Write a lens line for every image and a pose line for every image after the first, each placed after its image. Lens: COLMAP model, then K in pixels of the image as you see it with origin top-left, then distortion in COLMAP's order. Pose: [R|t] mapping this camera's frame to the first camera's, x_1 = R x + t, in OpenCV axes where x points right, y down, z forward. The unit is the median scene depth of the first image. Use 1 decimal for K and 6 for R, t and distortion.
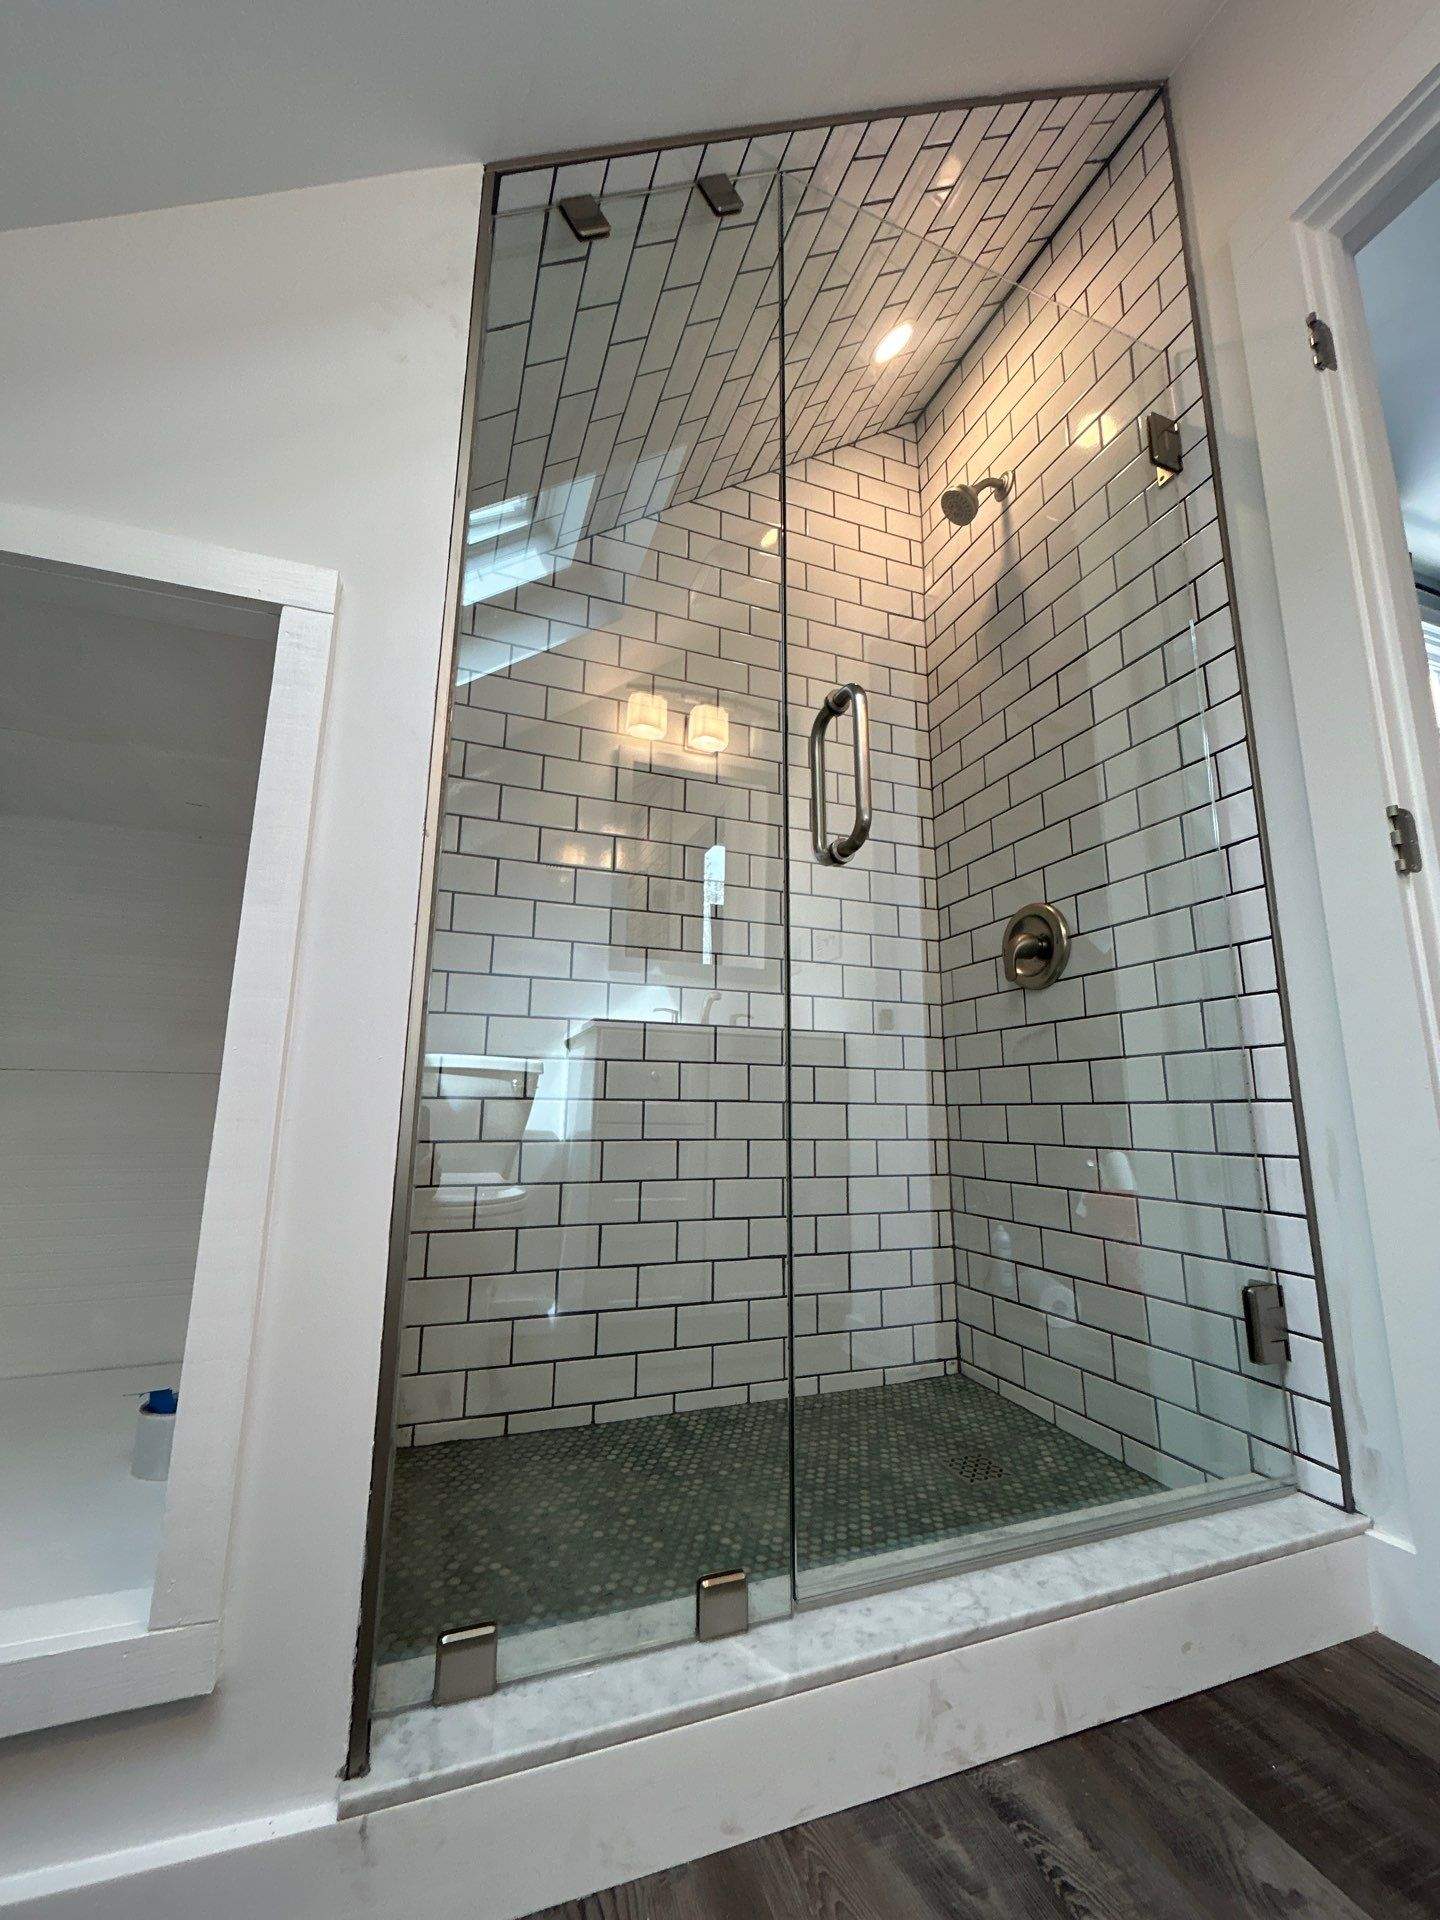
lens RADIAL K [[788.4, 0, 724.6], [0, 788.4, 957.8], [0, 0, 1]] dist [-0.001038, -0.000551]
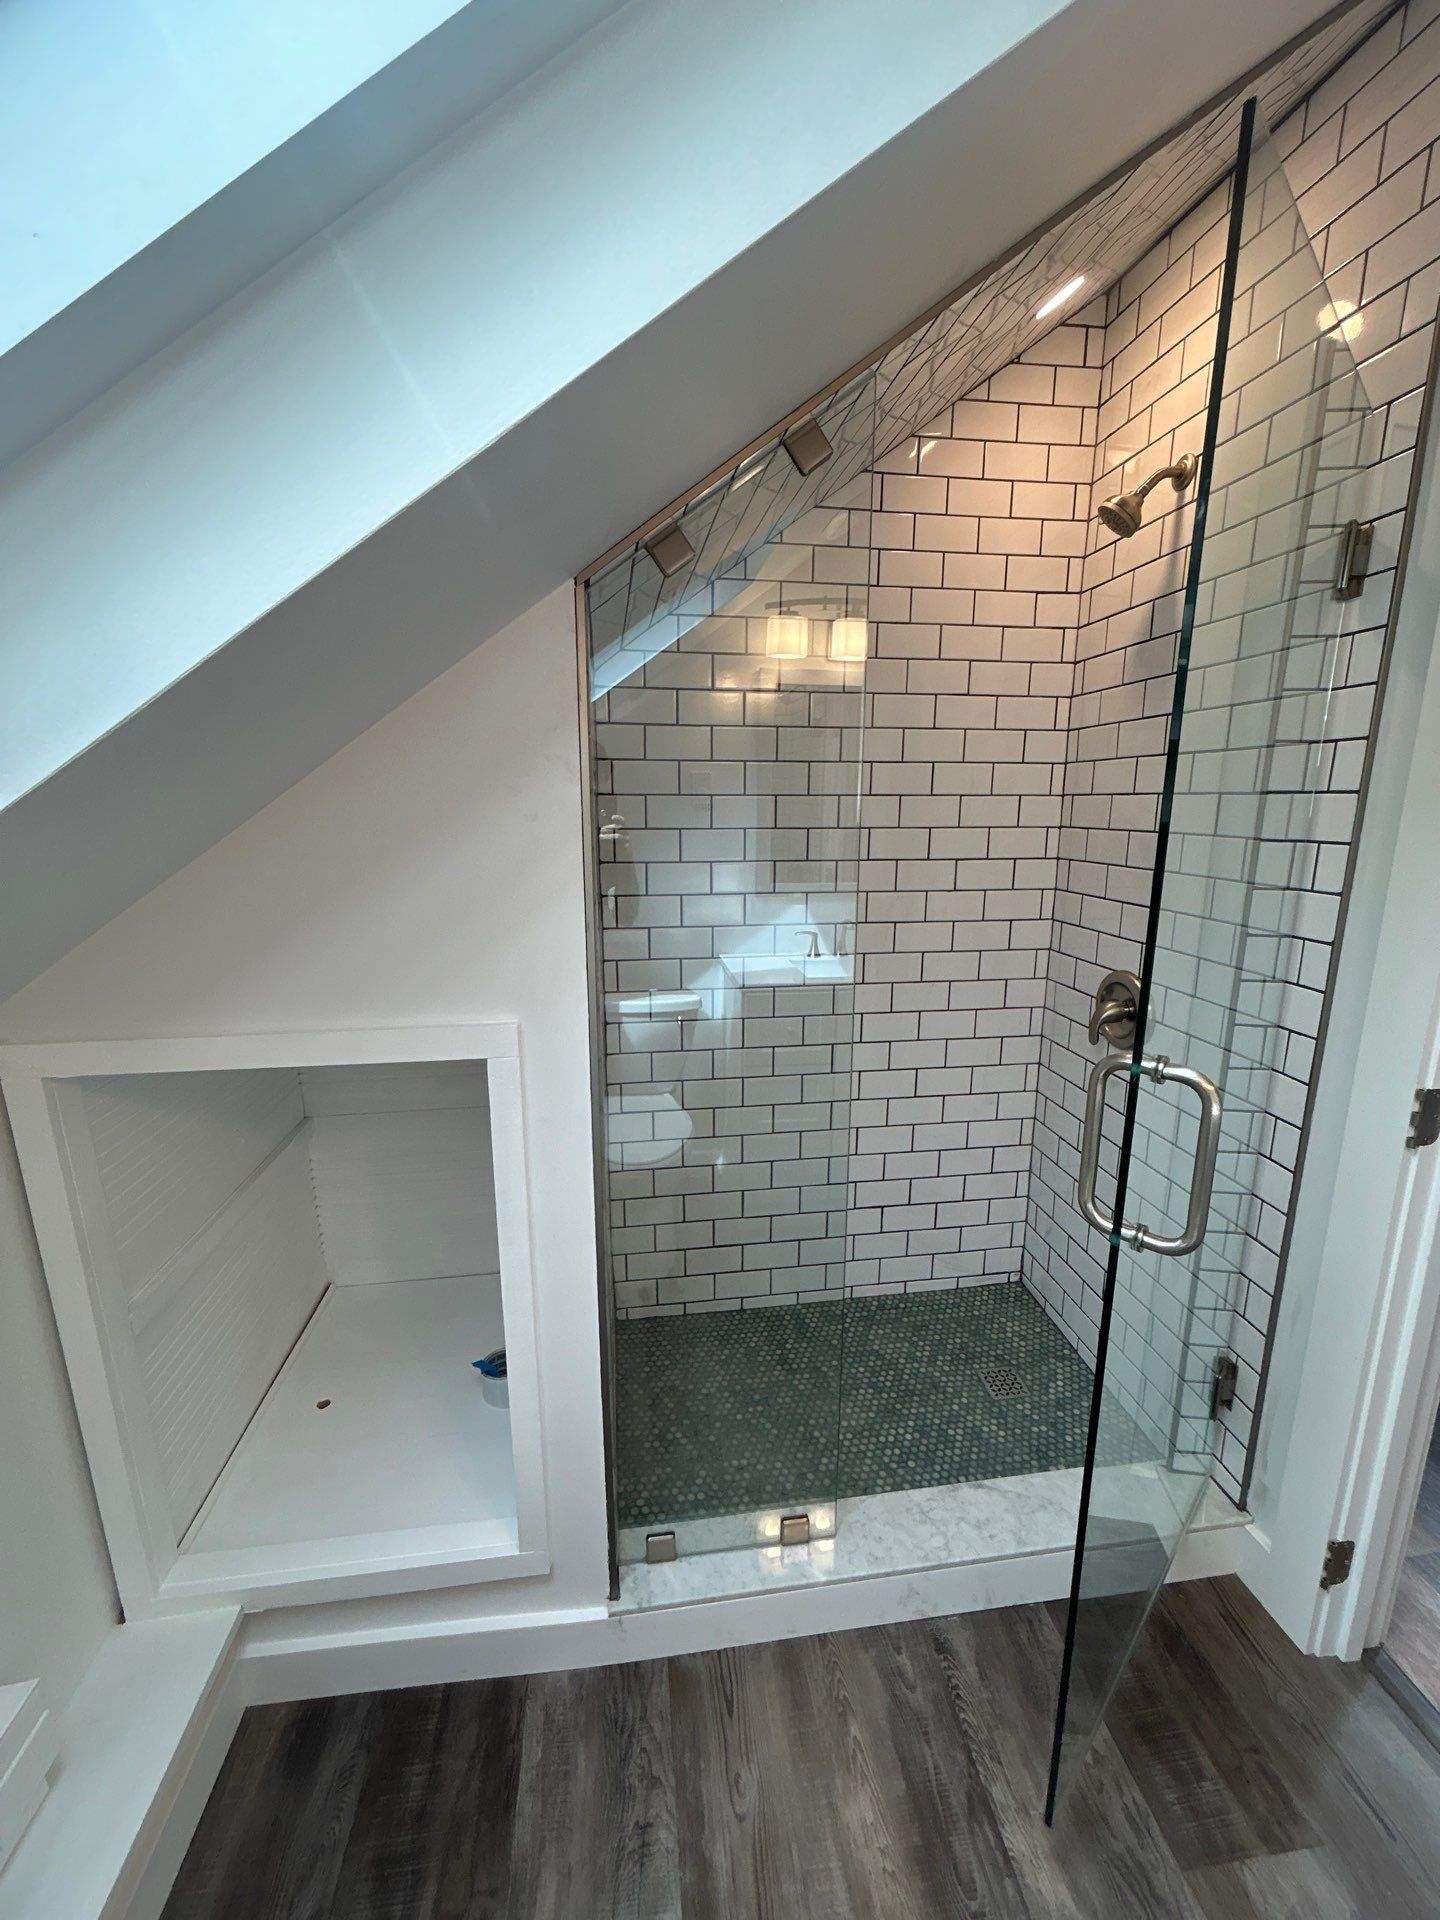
lens RADIAL K [[780.3, 0, 719.6], [0, 780.3, 968.2], [0, 0, 1]] dist [-0.001560, 0.000261]
pose [[0.974448, 0.038528, -0.221284, 0.125058], [0.051462, 0.920677, 0.386918, -0.767302], [0.218638, -0.388419, 0.895169, -0.106141]]
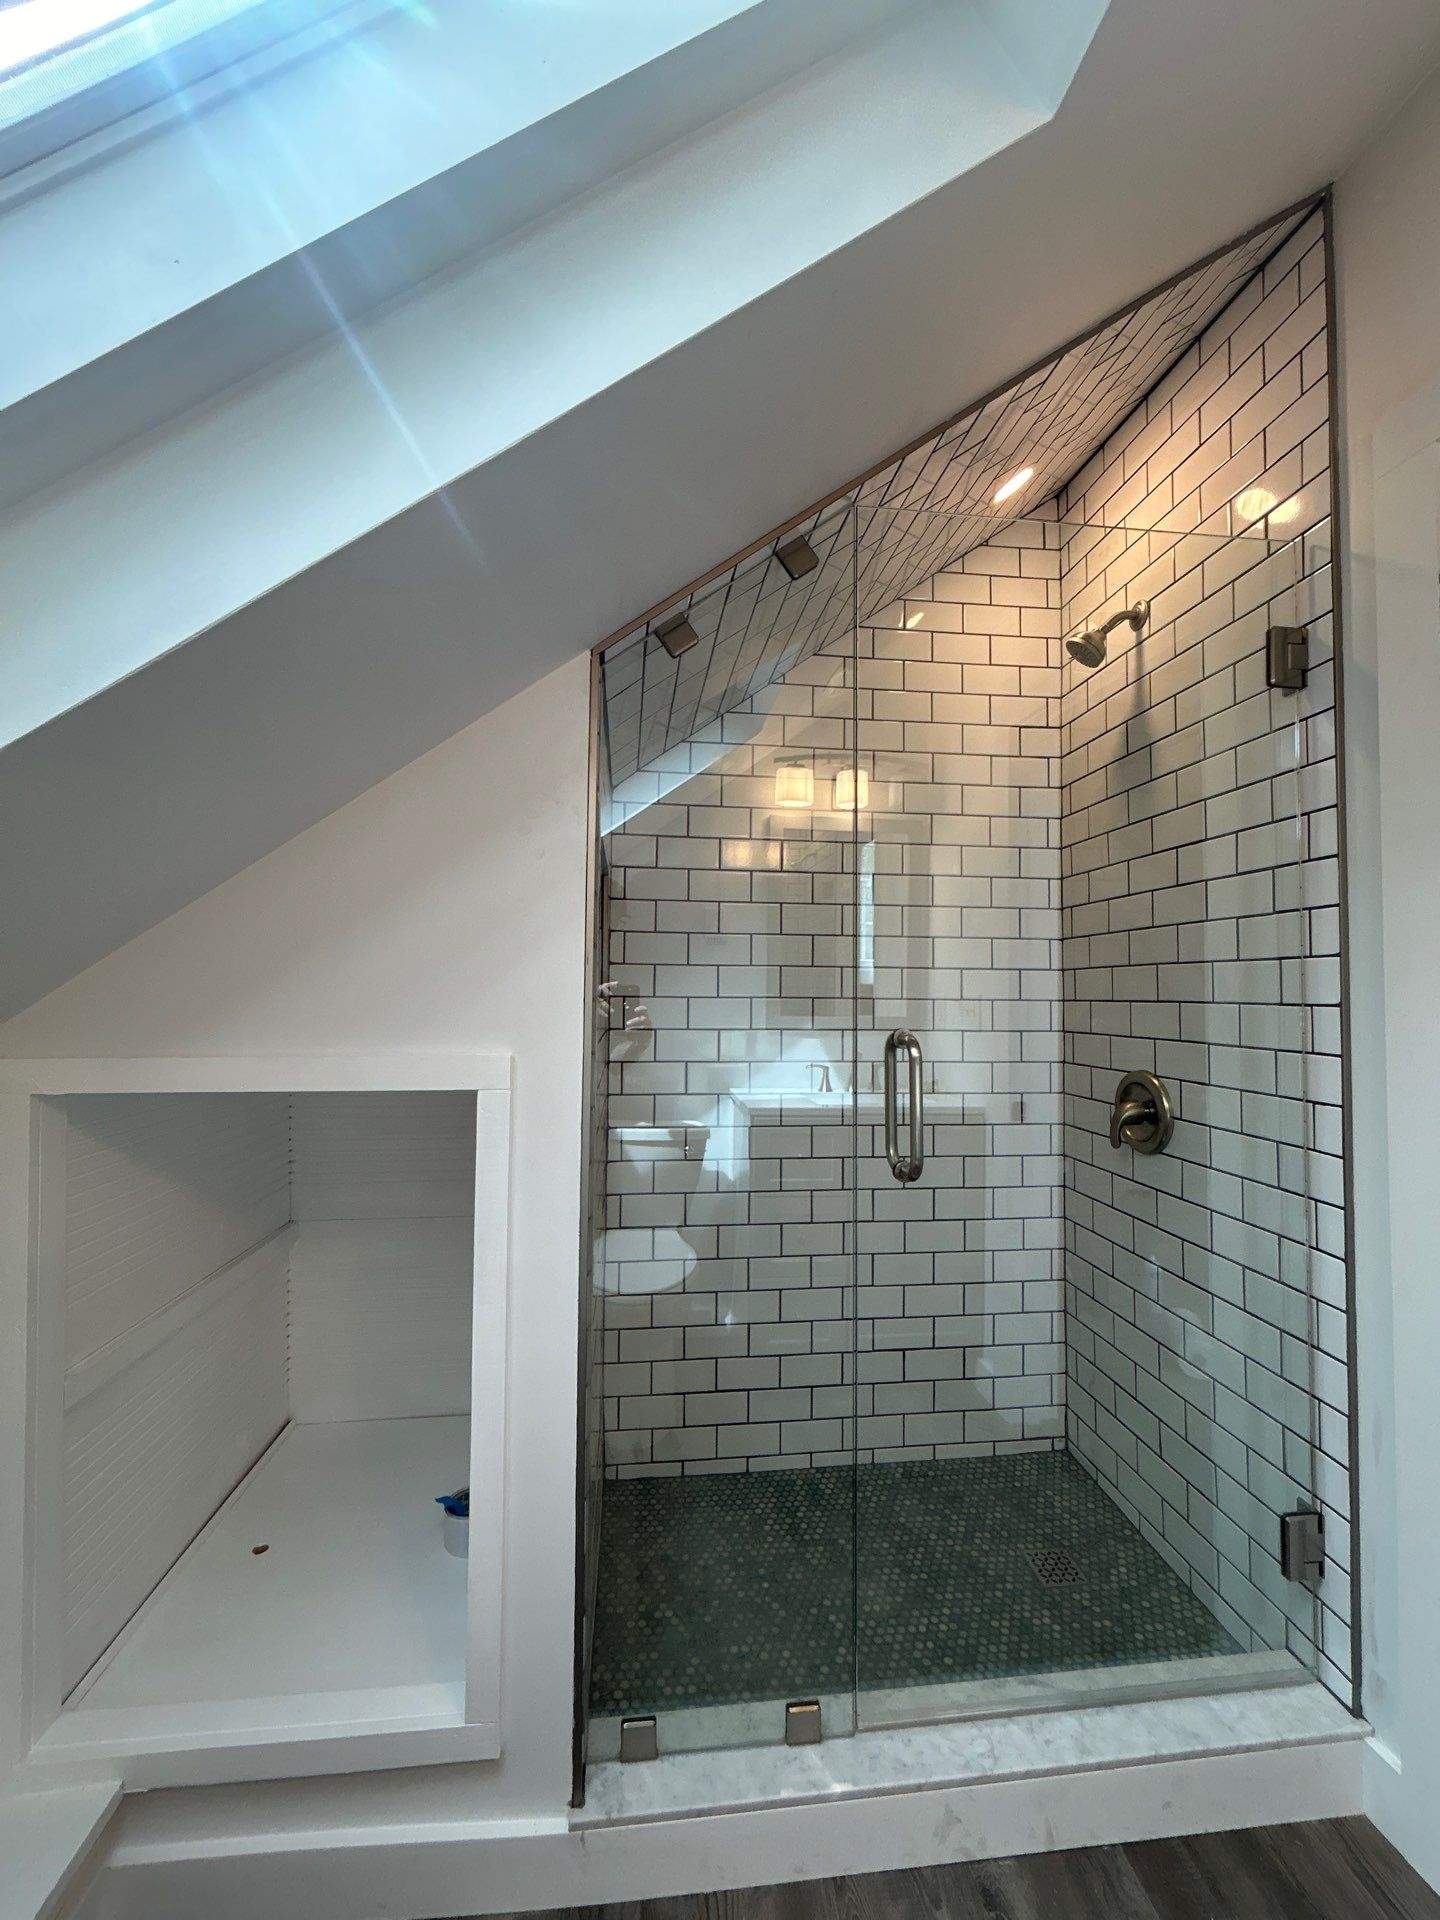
lens RADIAL K [[784.5, 0, 720.0], [0, 784.5, 960.0], [0, 0, 1]] dist [-0.001201, -0.001044]
pose [[0.968469, -0.008935, -0.248973, 0.159988], [0.047272, 0.987792, 0.148432, -0.588359], [0.244607, -0.155521, 0.957069, -0.164604]]
